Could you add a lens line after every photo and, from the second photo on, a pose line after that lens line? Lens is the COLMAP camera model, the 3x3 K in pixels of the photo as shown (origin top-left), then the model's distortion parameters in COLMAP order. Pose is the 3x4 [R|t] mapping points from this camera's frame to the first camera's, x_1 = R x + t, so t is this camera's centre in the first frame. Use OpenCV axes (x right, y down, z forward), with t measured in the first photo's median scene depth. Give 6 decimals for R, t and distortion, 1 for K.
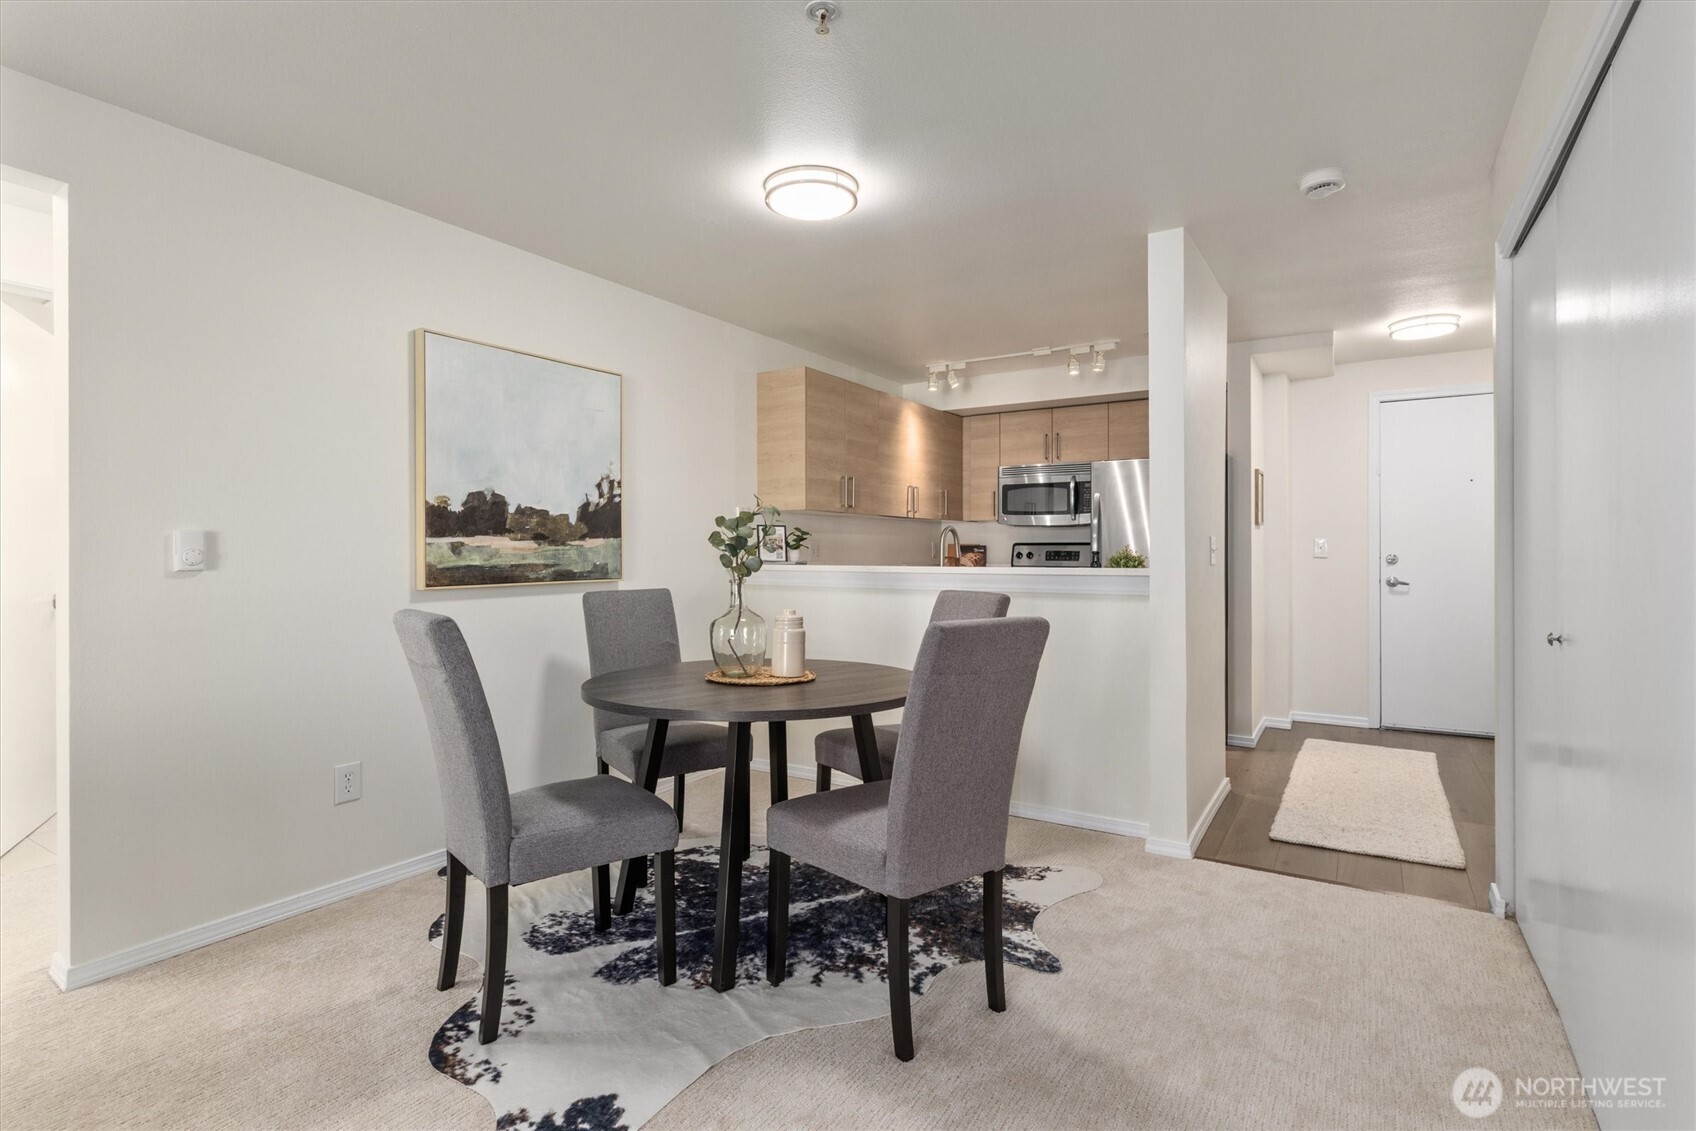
lens RADIAL K [[825.0, 0, 848.0], [0, 825.0, 565.5], [0, 0, 1]] dist [0.000546, 0.000464]
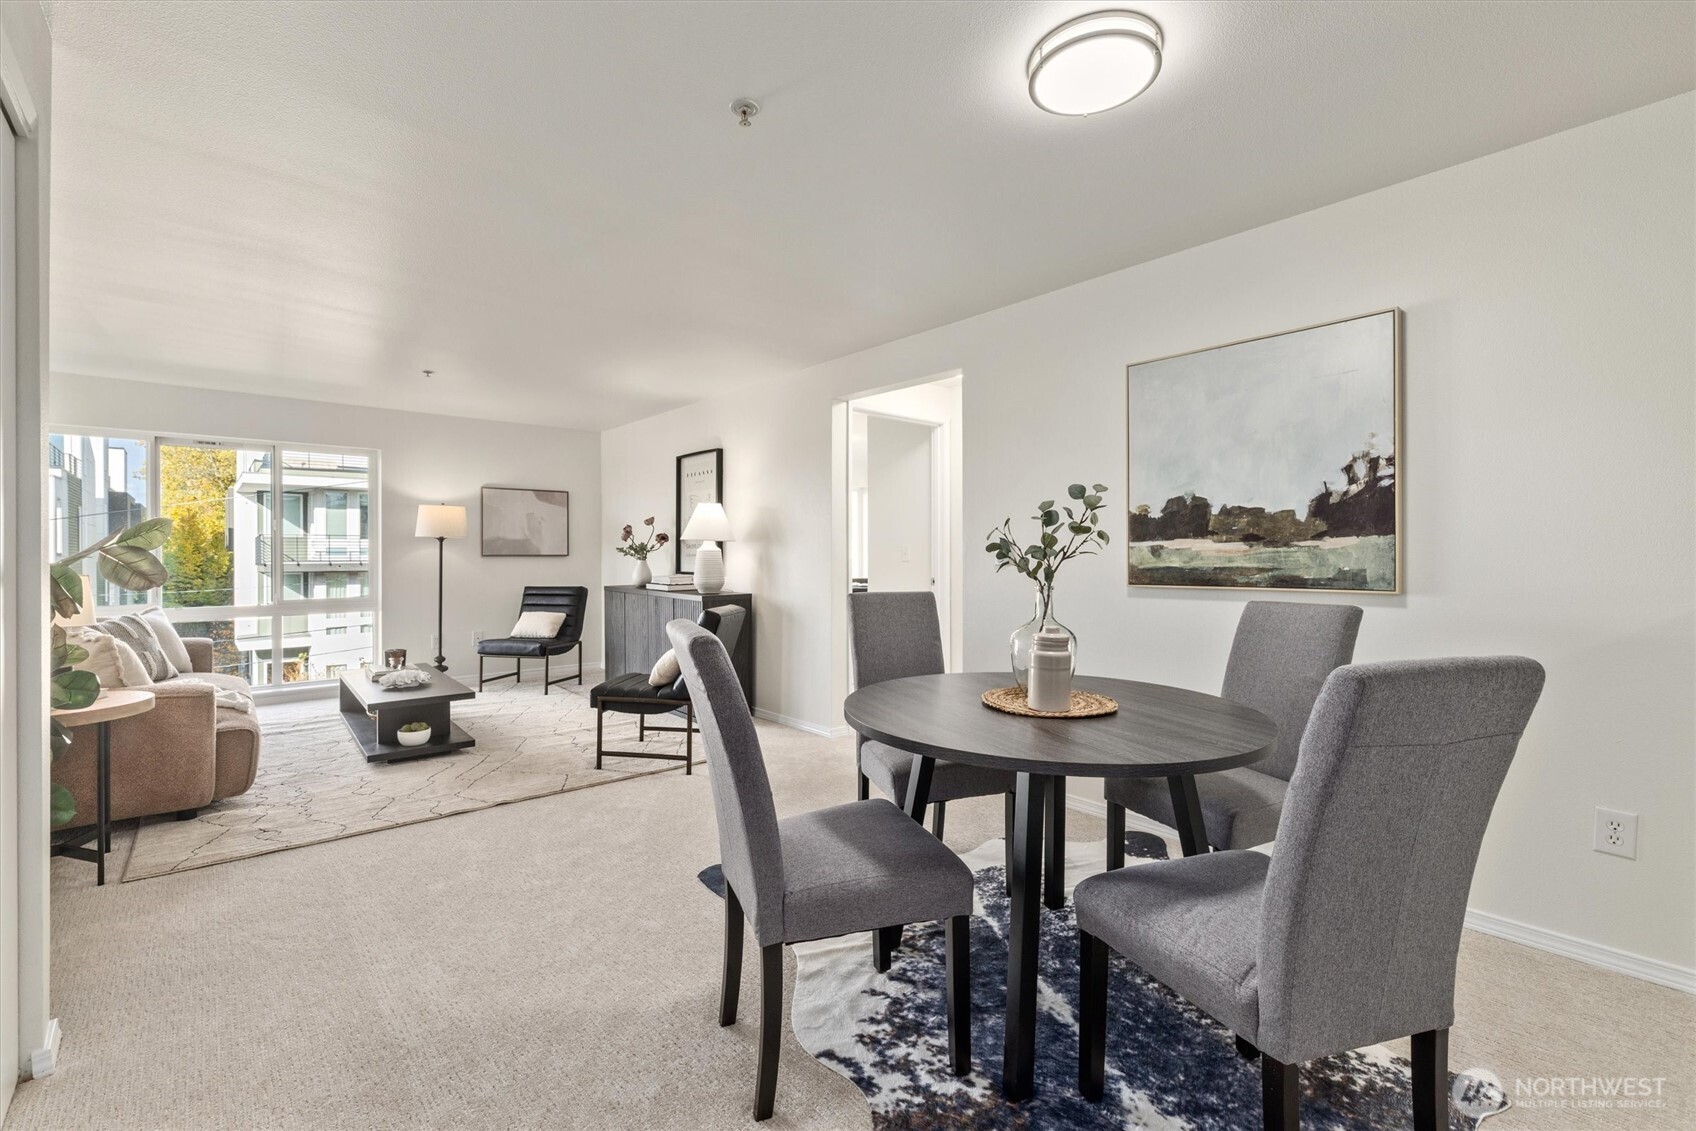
lens RADIAL K [[734.2, 0, 848.0], [0, 734.2, 565.5], [0, 0, 1]] dist [0.000640, 0.001732]
pose [[-0.284066, 0.014946, -0.958688, 0.536571], [-0.014532, 0.999697, 0.019891, -0.013887], [0.958695, 0.019582, -0.283762, 0.810796]]
